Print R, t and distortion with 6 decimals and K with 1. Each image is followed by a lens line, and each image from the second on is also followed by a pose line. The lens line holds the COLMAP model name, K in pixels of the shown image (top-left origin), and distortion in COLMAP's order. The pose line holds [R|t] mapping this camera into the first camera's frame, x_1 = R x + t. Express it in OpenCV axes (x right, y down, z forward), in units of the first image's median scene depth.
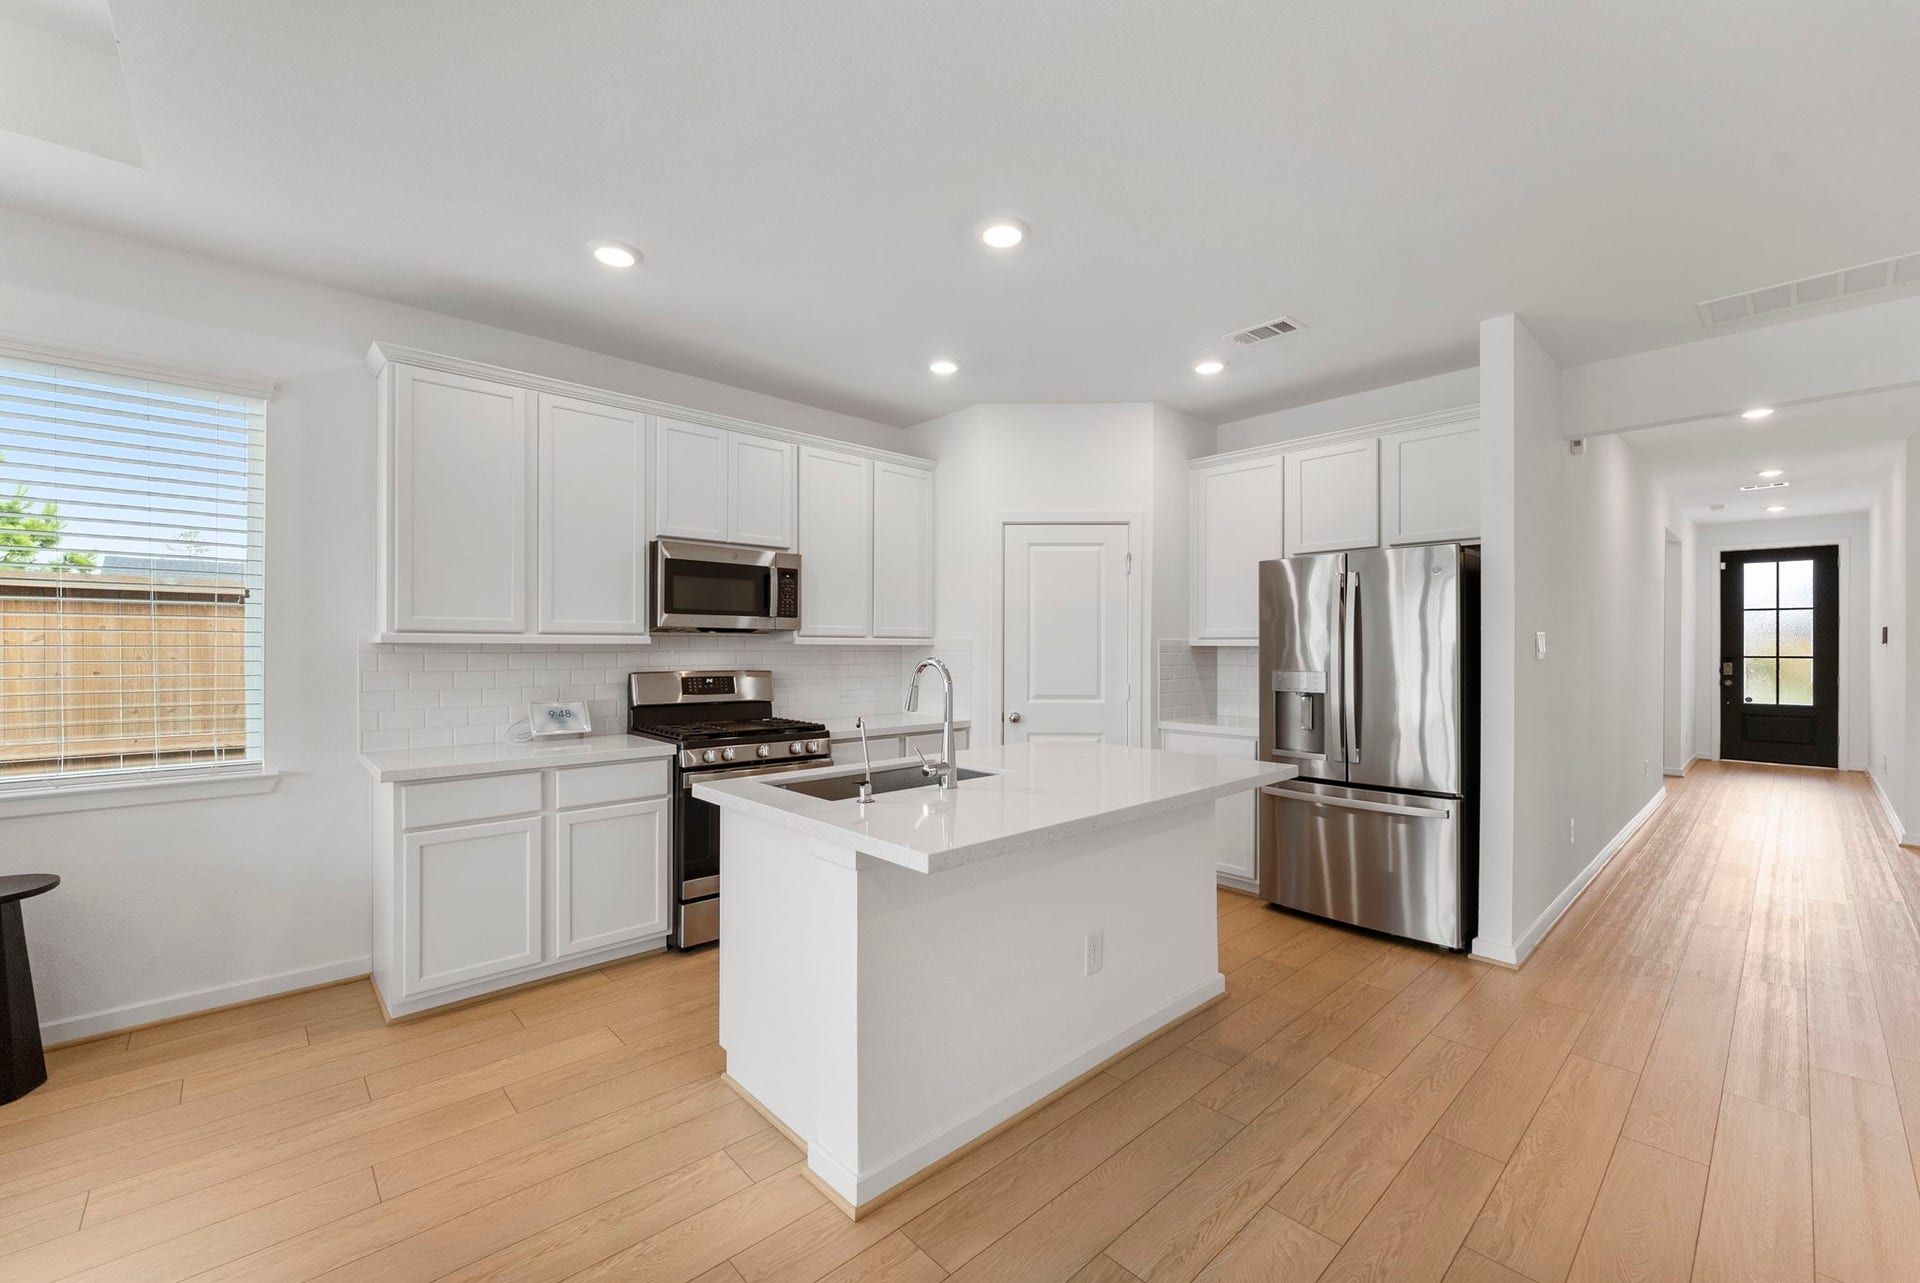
lens RADIAL K [[764.7, 0, 958.2], [0, 764.7, 644.2], [0, 0, 1]] dist [-0.013371, 0.000389]
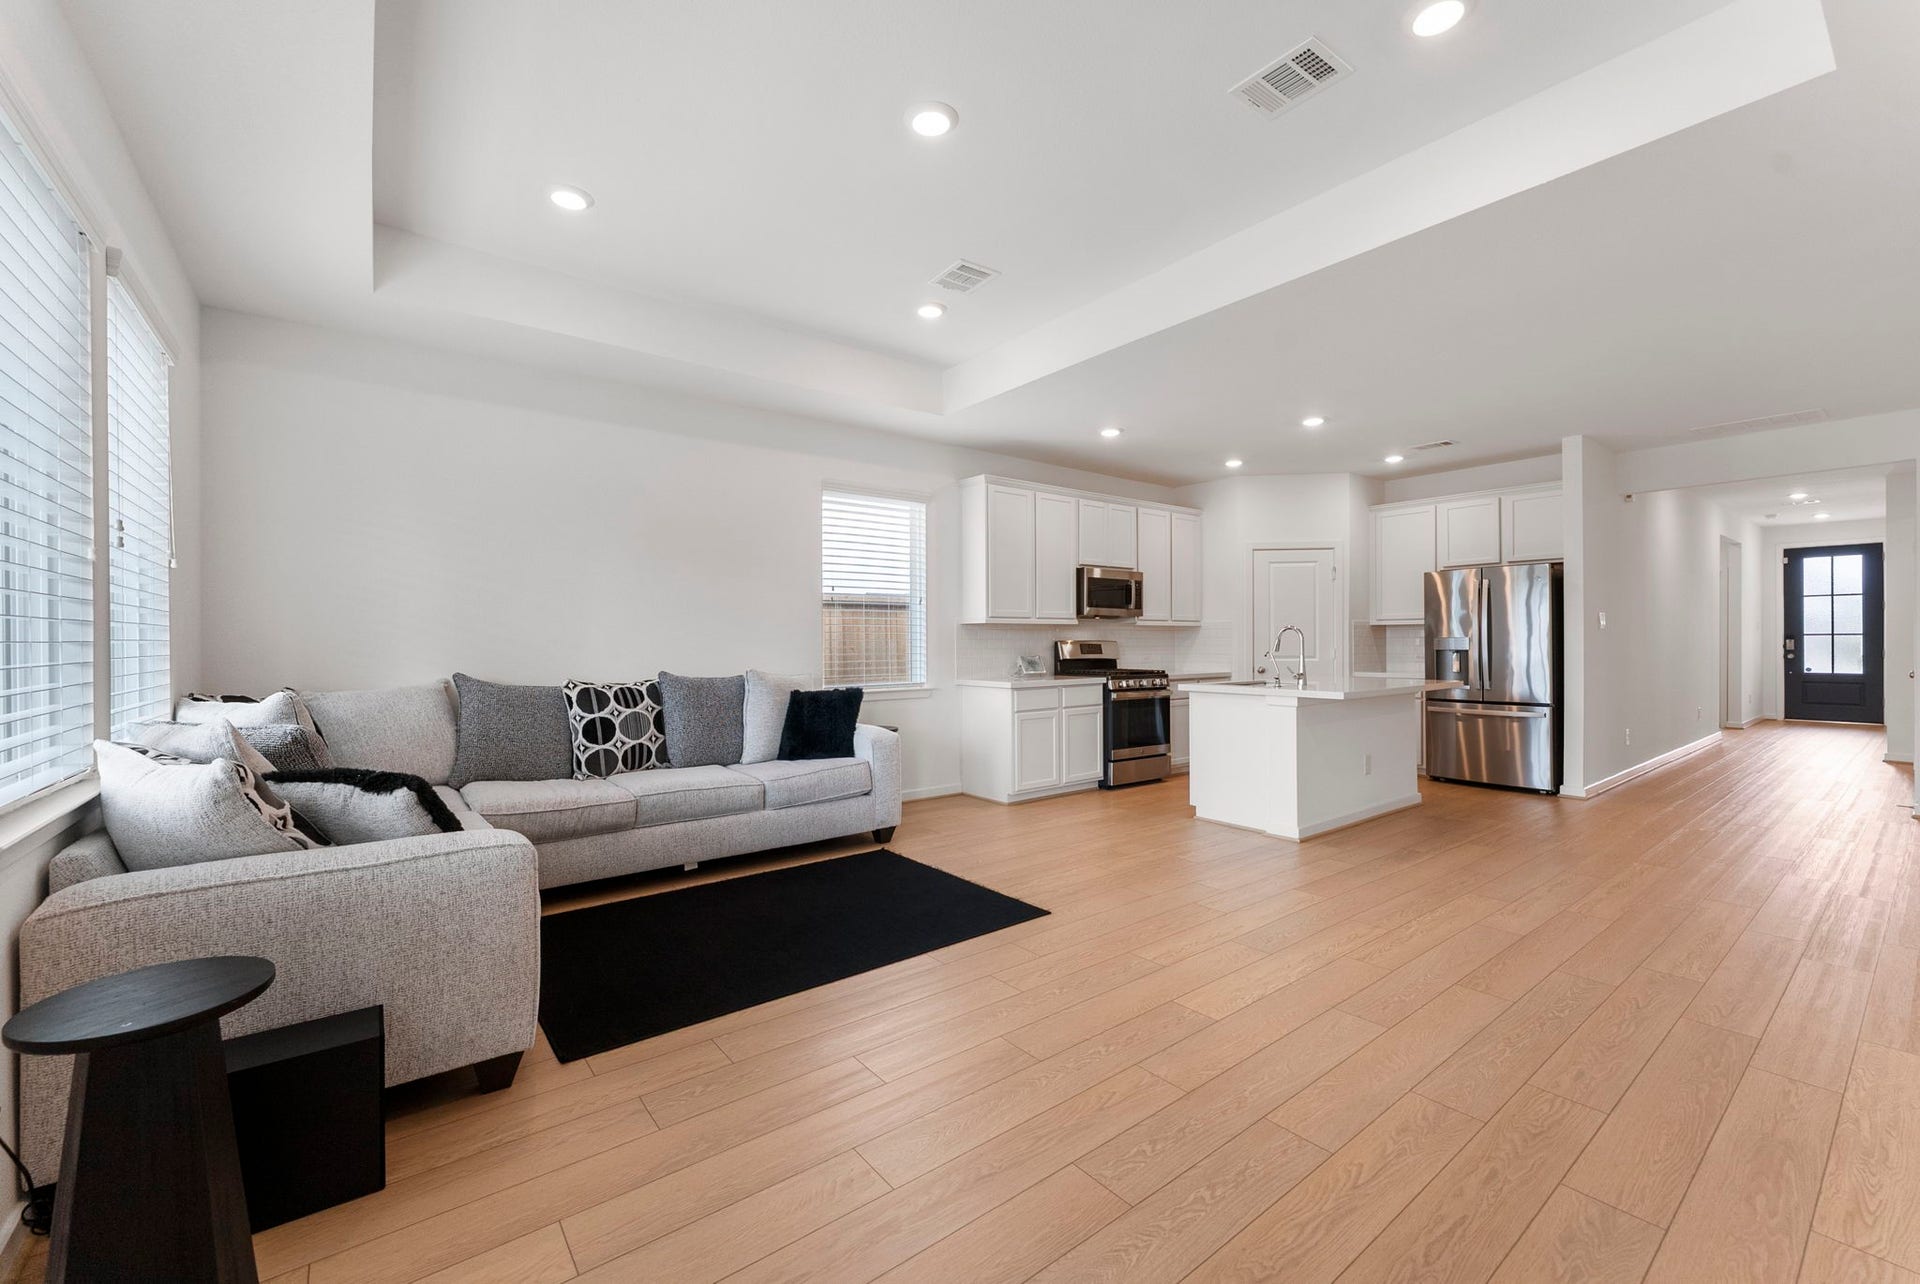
lens RADIAL K [[764.7, 0, 950.9], [0, 764.7, 638.3], [0, 0, 1]] dist [-0.013371, 0.000389]
pose [[0.995533, -0.006882, -0.094163, -0.466778], [0.007002, 0.999975, 0.000952, 0.025716], [0.094154, -0.001607, 0.995556, -0.734398]]
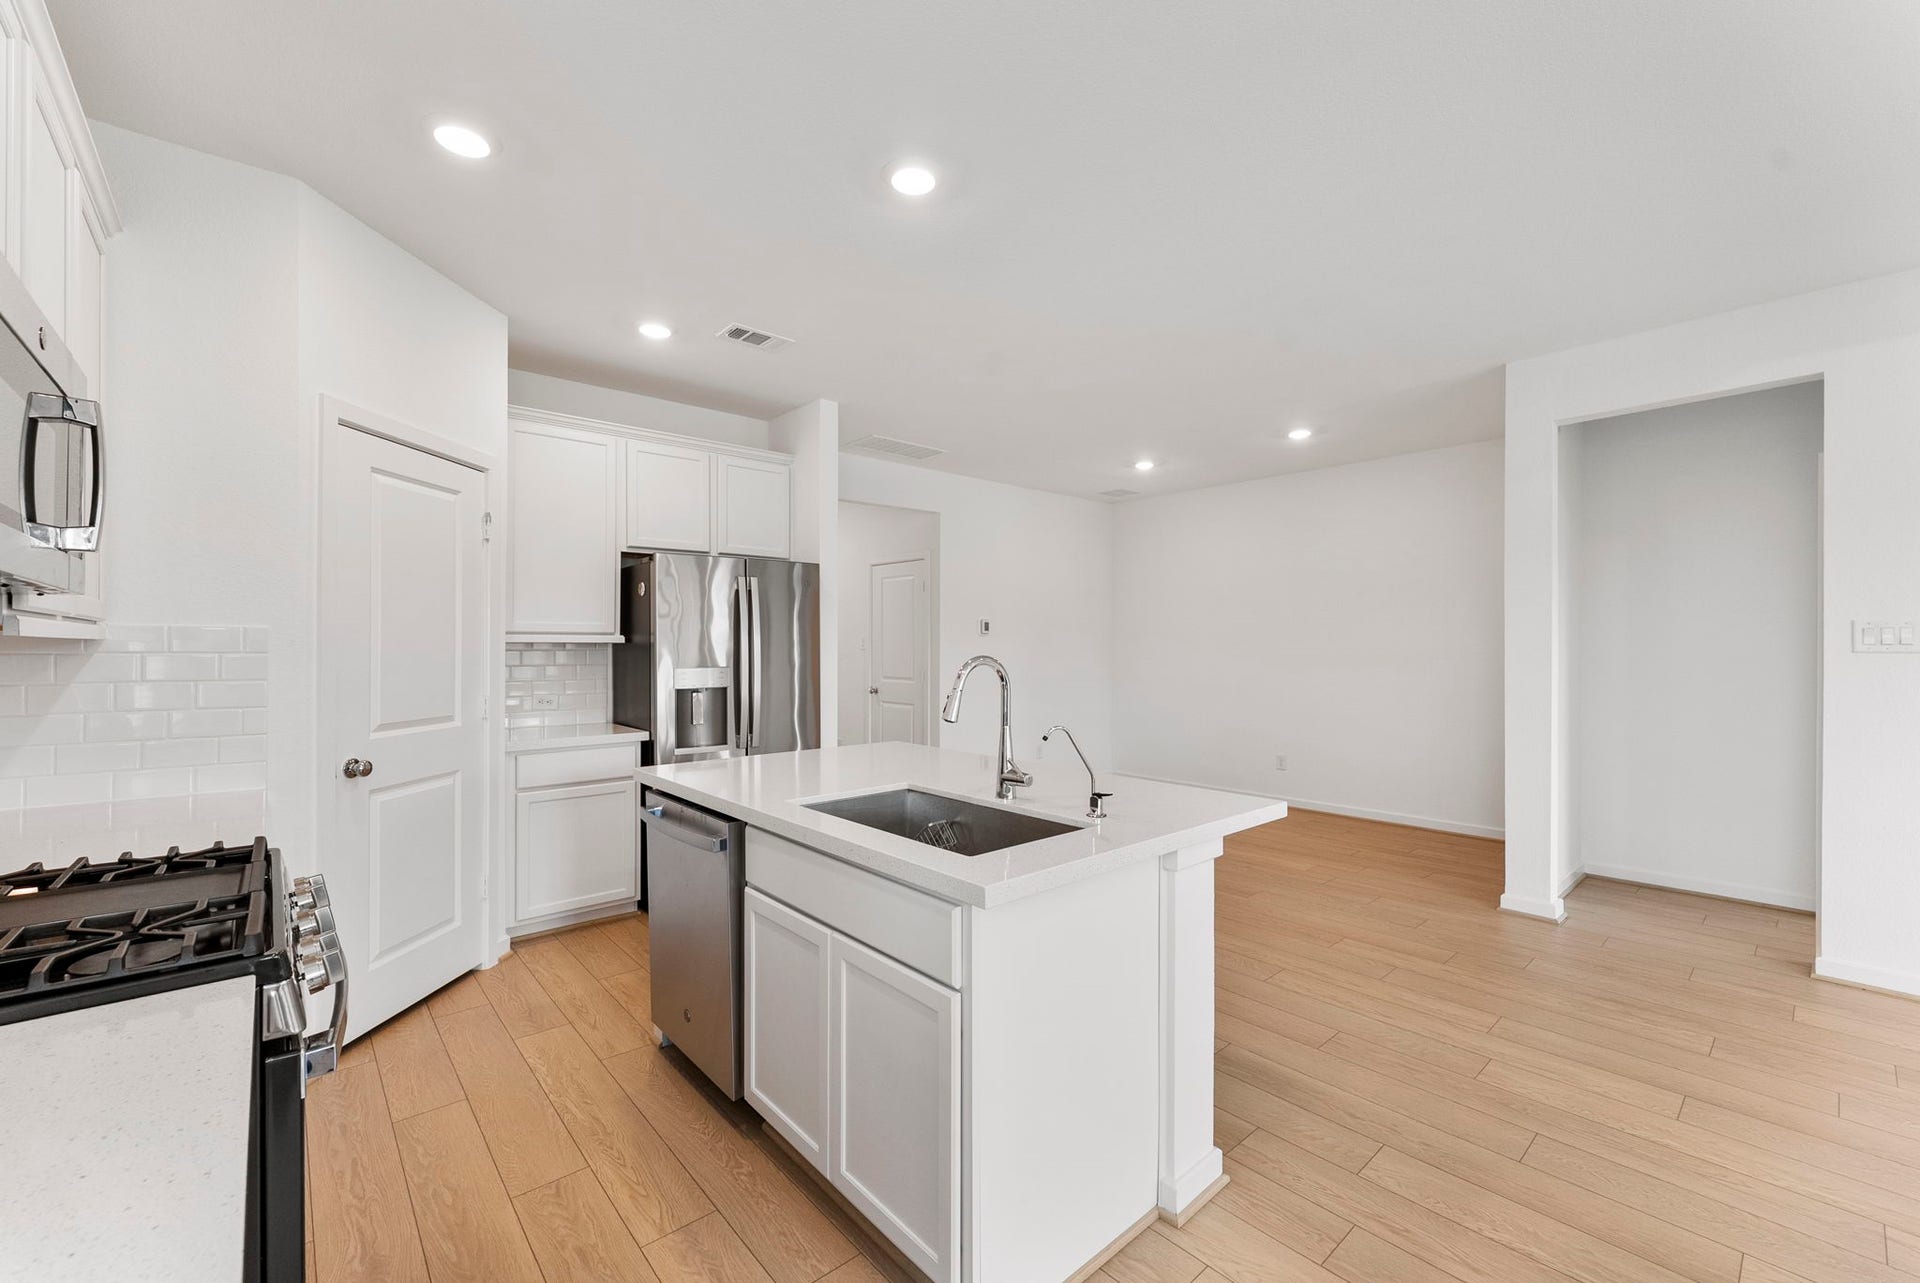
lens RADIAL K [[764.7, 0, 963.1], [0, 764.7, 645.9], [0, 0, 1]] dist [-0.013371, 0.000389]
pose [[0.009498, -0.002832, 0.999951, -0.525109], [-0.007000, 0.999971, 0.002899, 0.001058], [-0.999930, -0.007027, 0.009478, 0.589921]]
